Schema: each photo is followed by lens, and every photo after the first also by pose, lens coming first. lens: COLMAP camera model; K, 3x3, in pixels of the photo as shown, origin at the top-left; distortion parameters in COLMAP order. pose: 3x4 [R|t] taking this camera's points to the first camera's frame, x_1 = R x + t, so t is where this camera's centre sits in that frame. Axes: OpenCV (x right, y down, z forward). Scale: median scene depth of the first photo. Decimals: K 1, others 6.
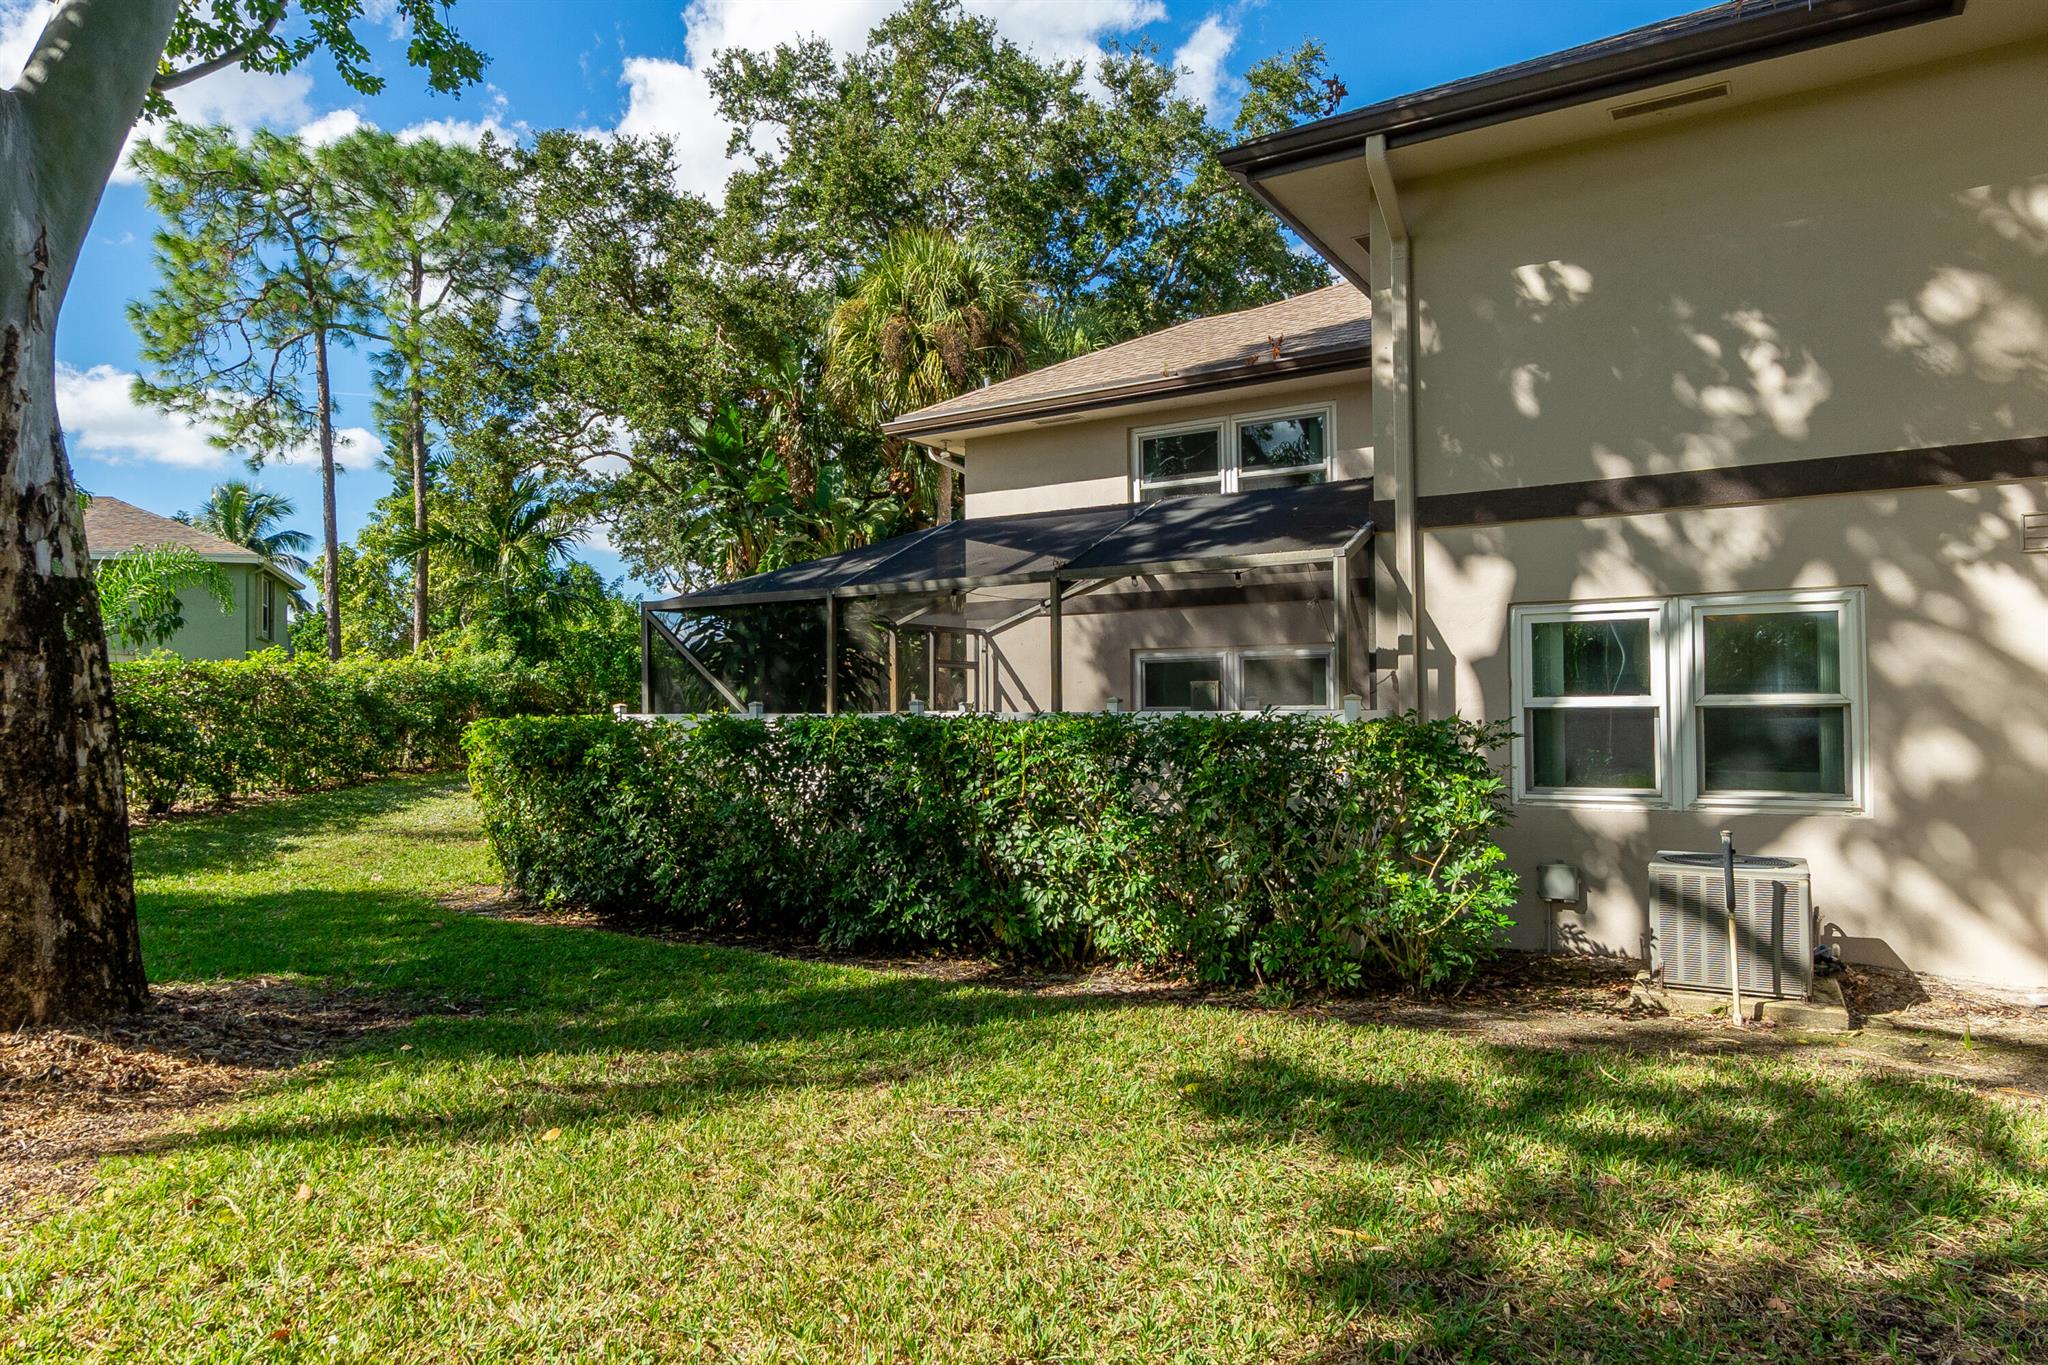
lens RADIAL K [[1255.5, 0, 1024.0], [0, 1255.5, 682.5], [0, 0, 1]] dist [0.000161, -0.000001]
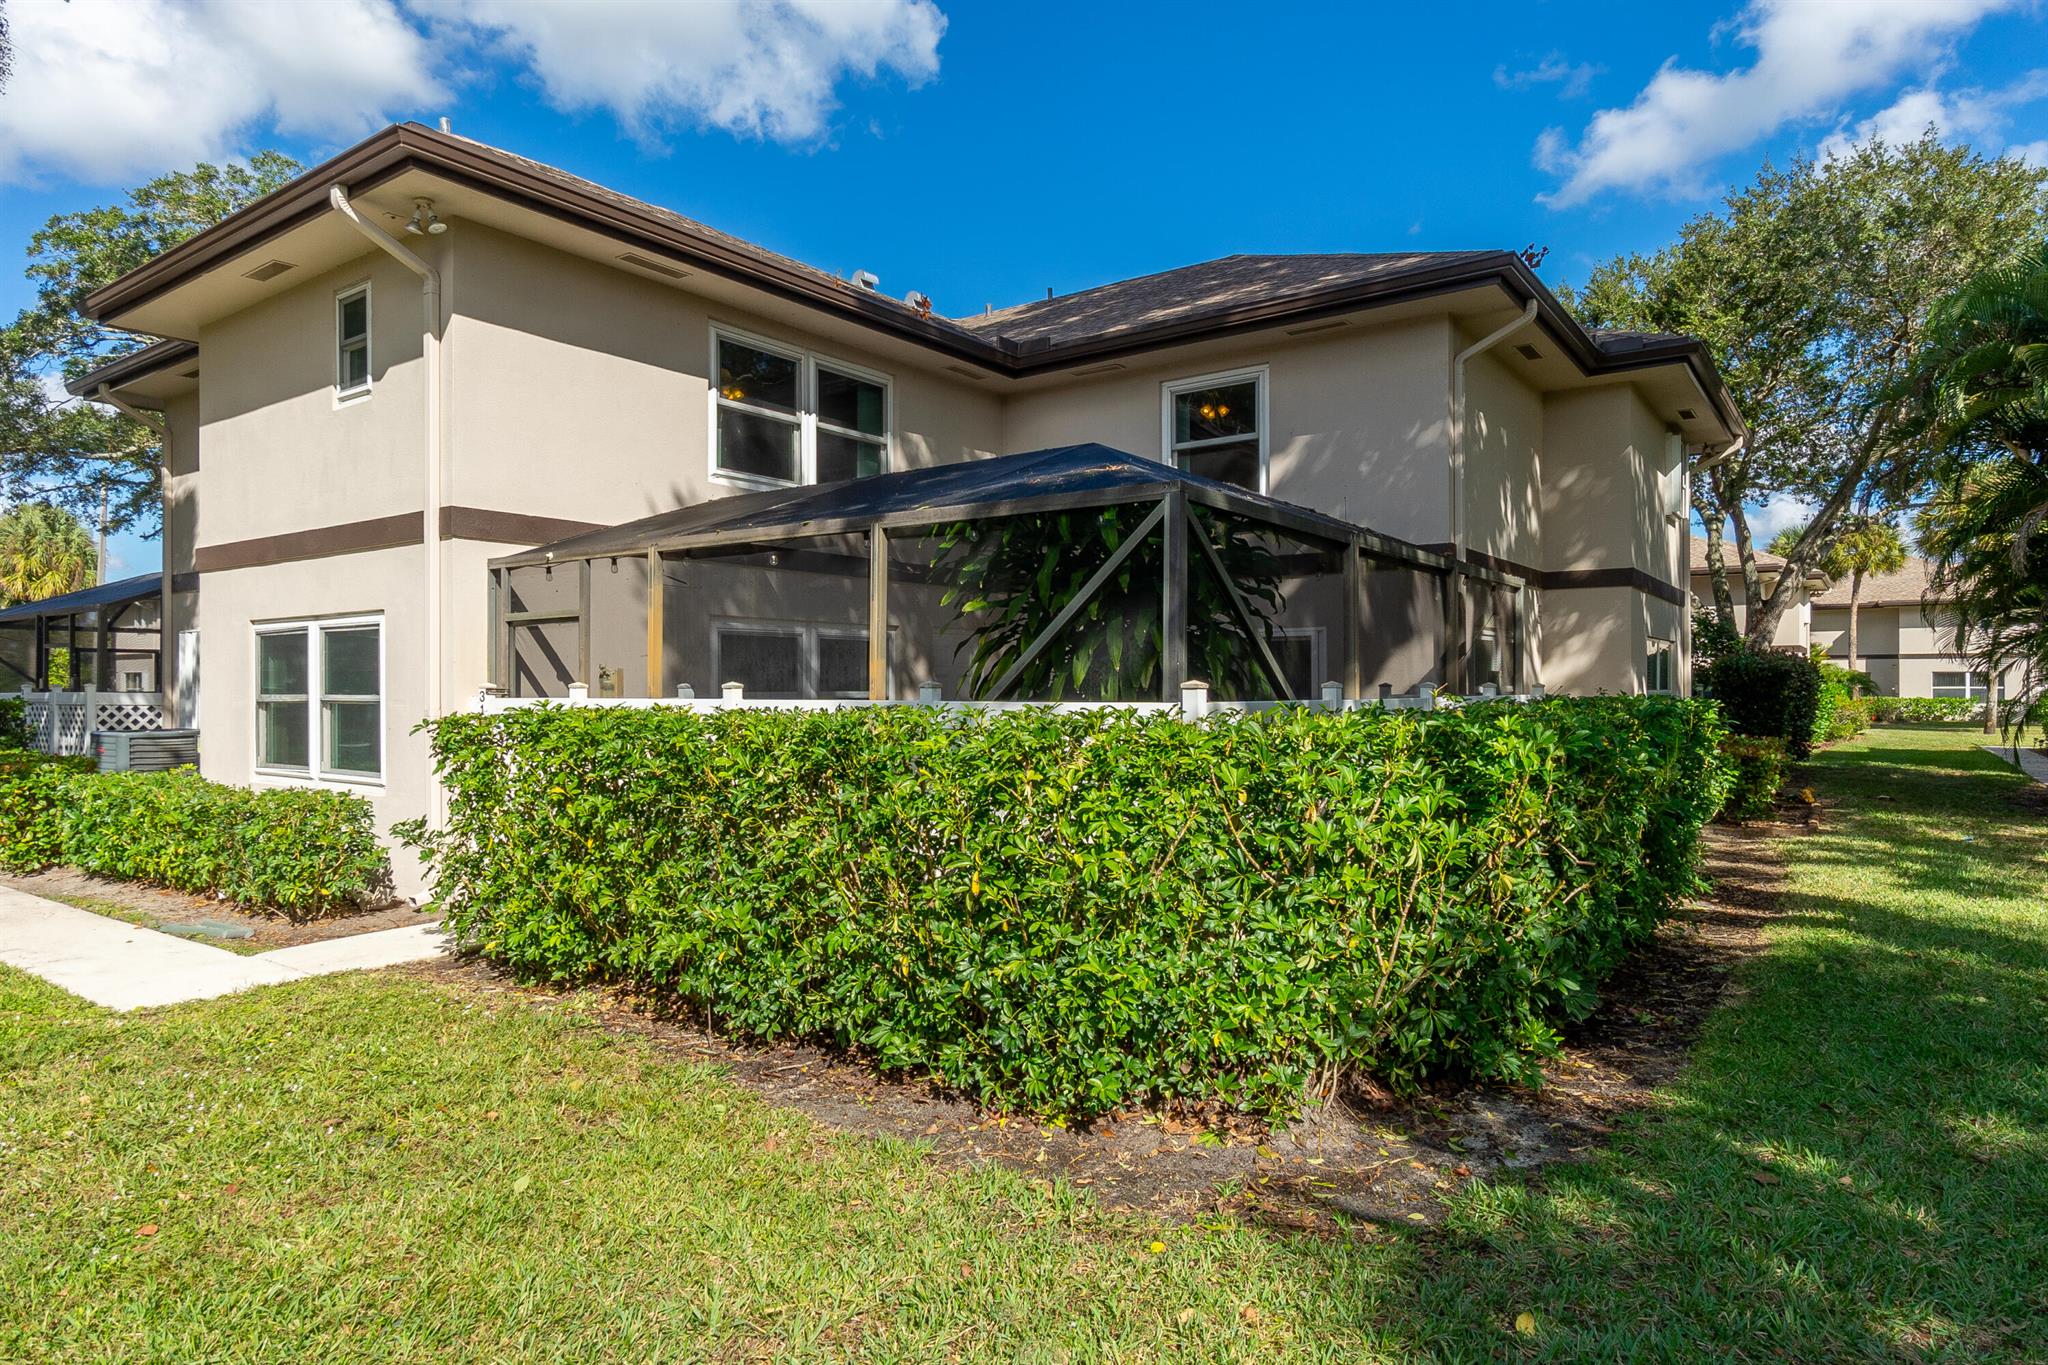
lens RADIAL K [[1186.9, 0, 1024.0], [0, 1186.9, 682.5], [0, 0, 1]] dist [-0.003250, -0.000563]
pose [[0.099330, 0.017807, 0.994895, -0.596058], [-0.025700, 0.999552, -0.015324, 0.020227], [-0.994723, -0.024047, 0.099743, 0.740490]]
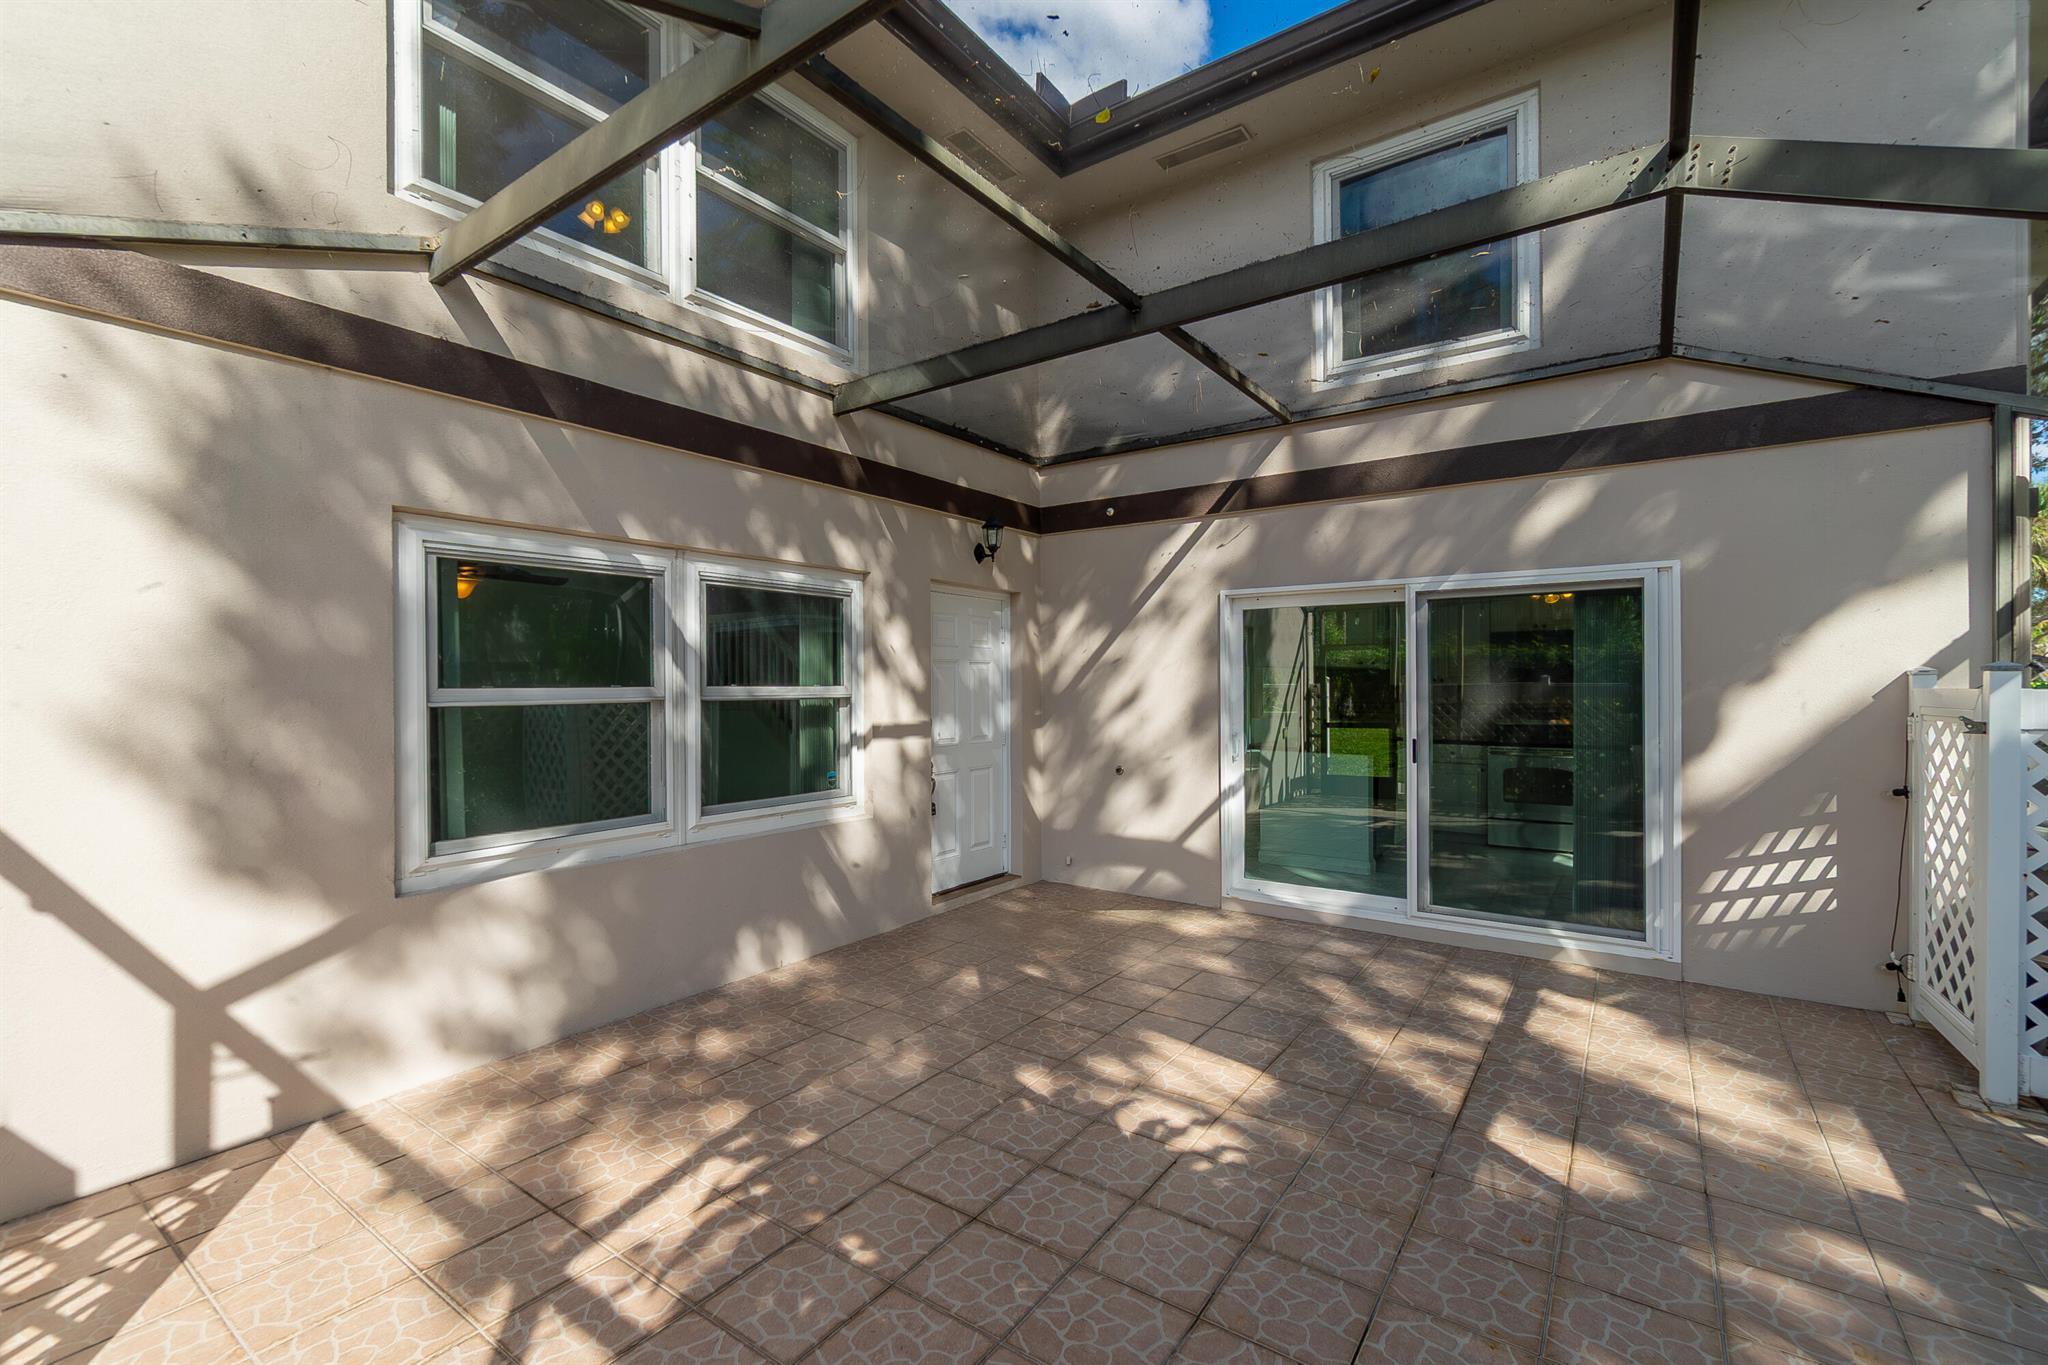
lens RADIAL K [[882.1, 0, 1011.4], [0, 882.1, 685.4], [0, 0, 1]] dist [-0.005331, -0.000290]
pose [[0.103159, 0.009840, 0.994616, -0.115657], [-0.020432, 0.999761, -0.007772, 0.016169], [-0.994455, -0.019520, 0.103336, 0.818612]]
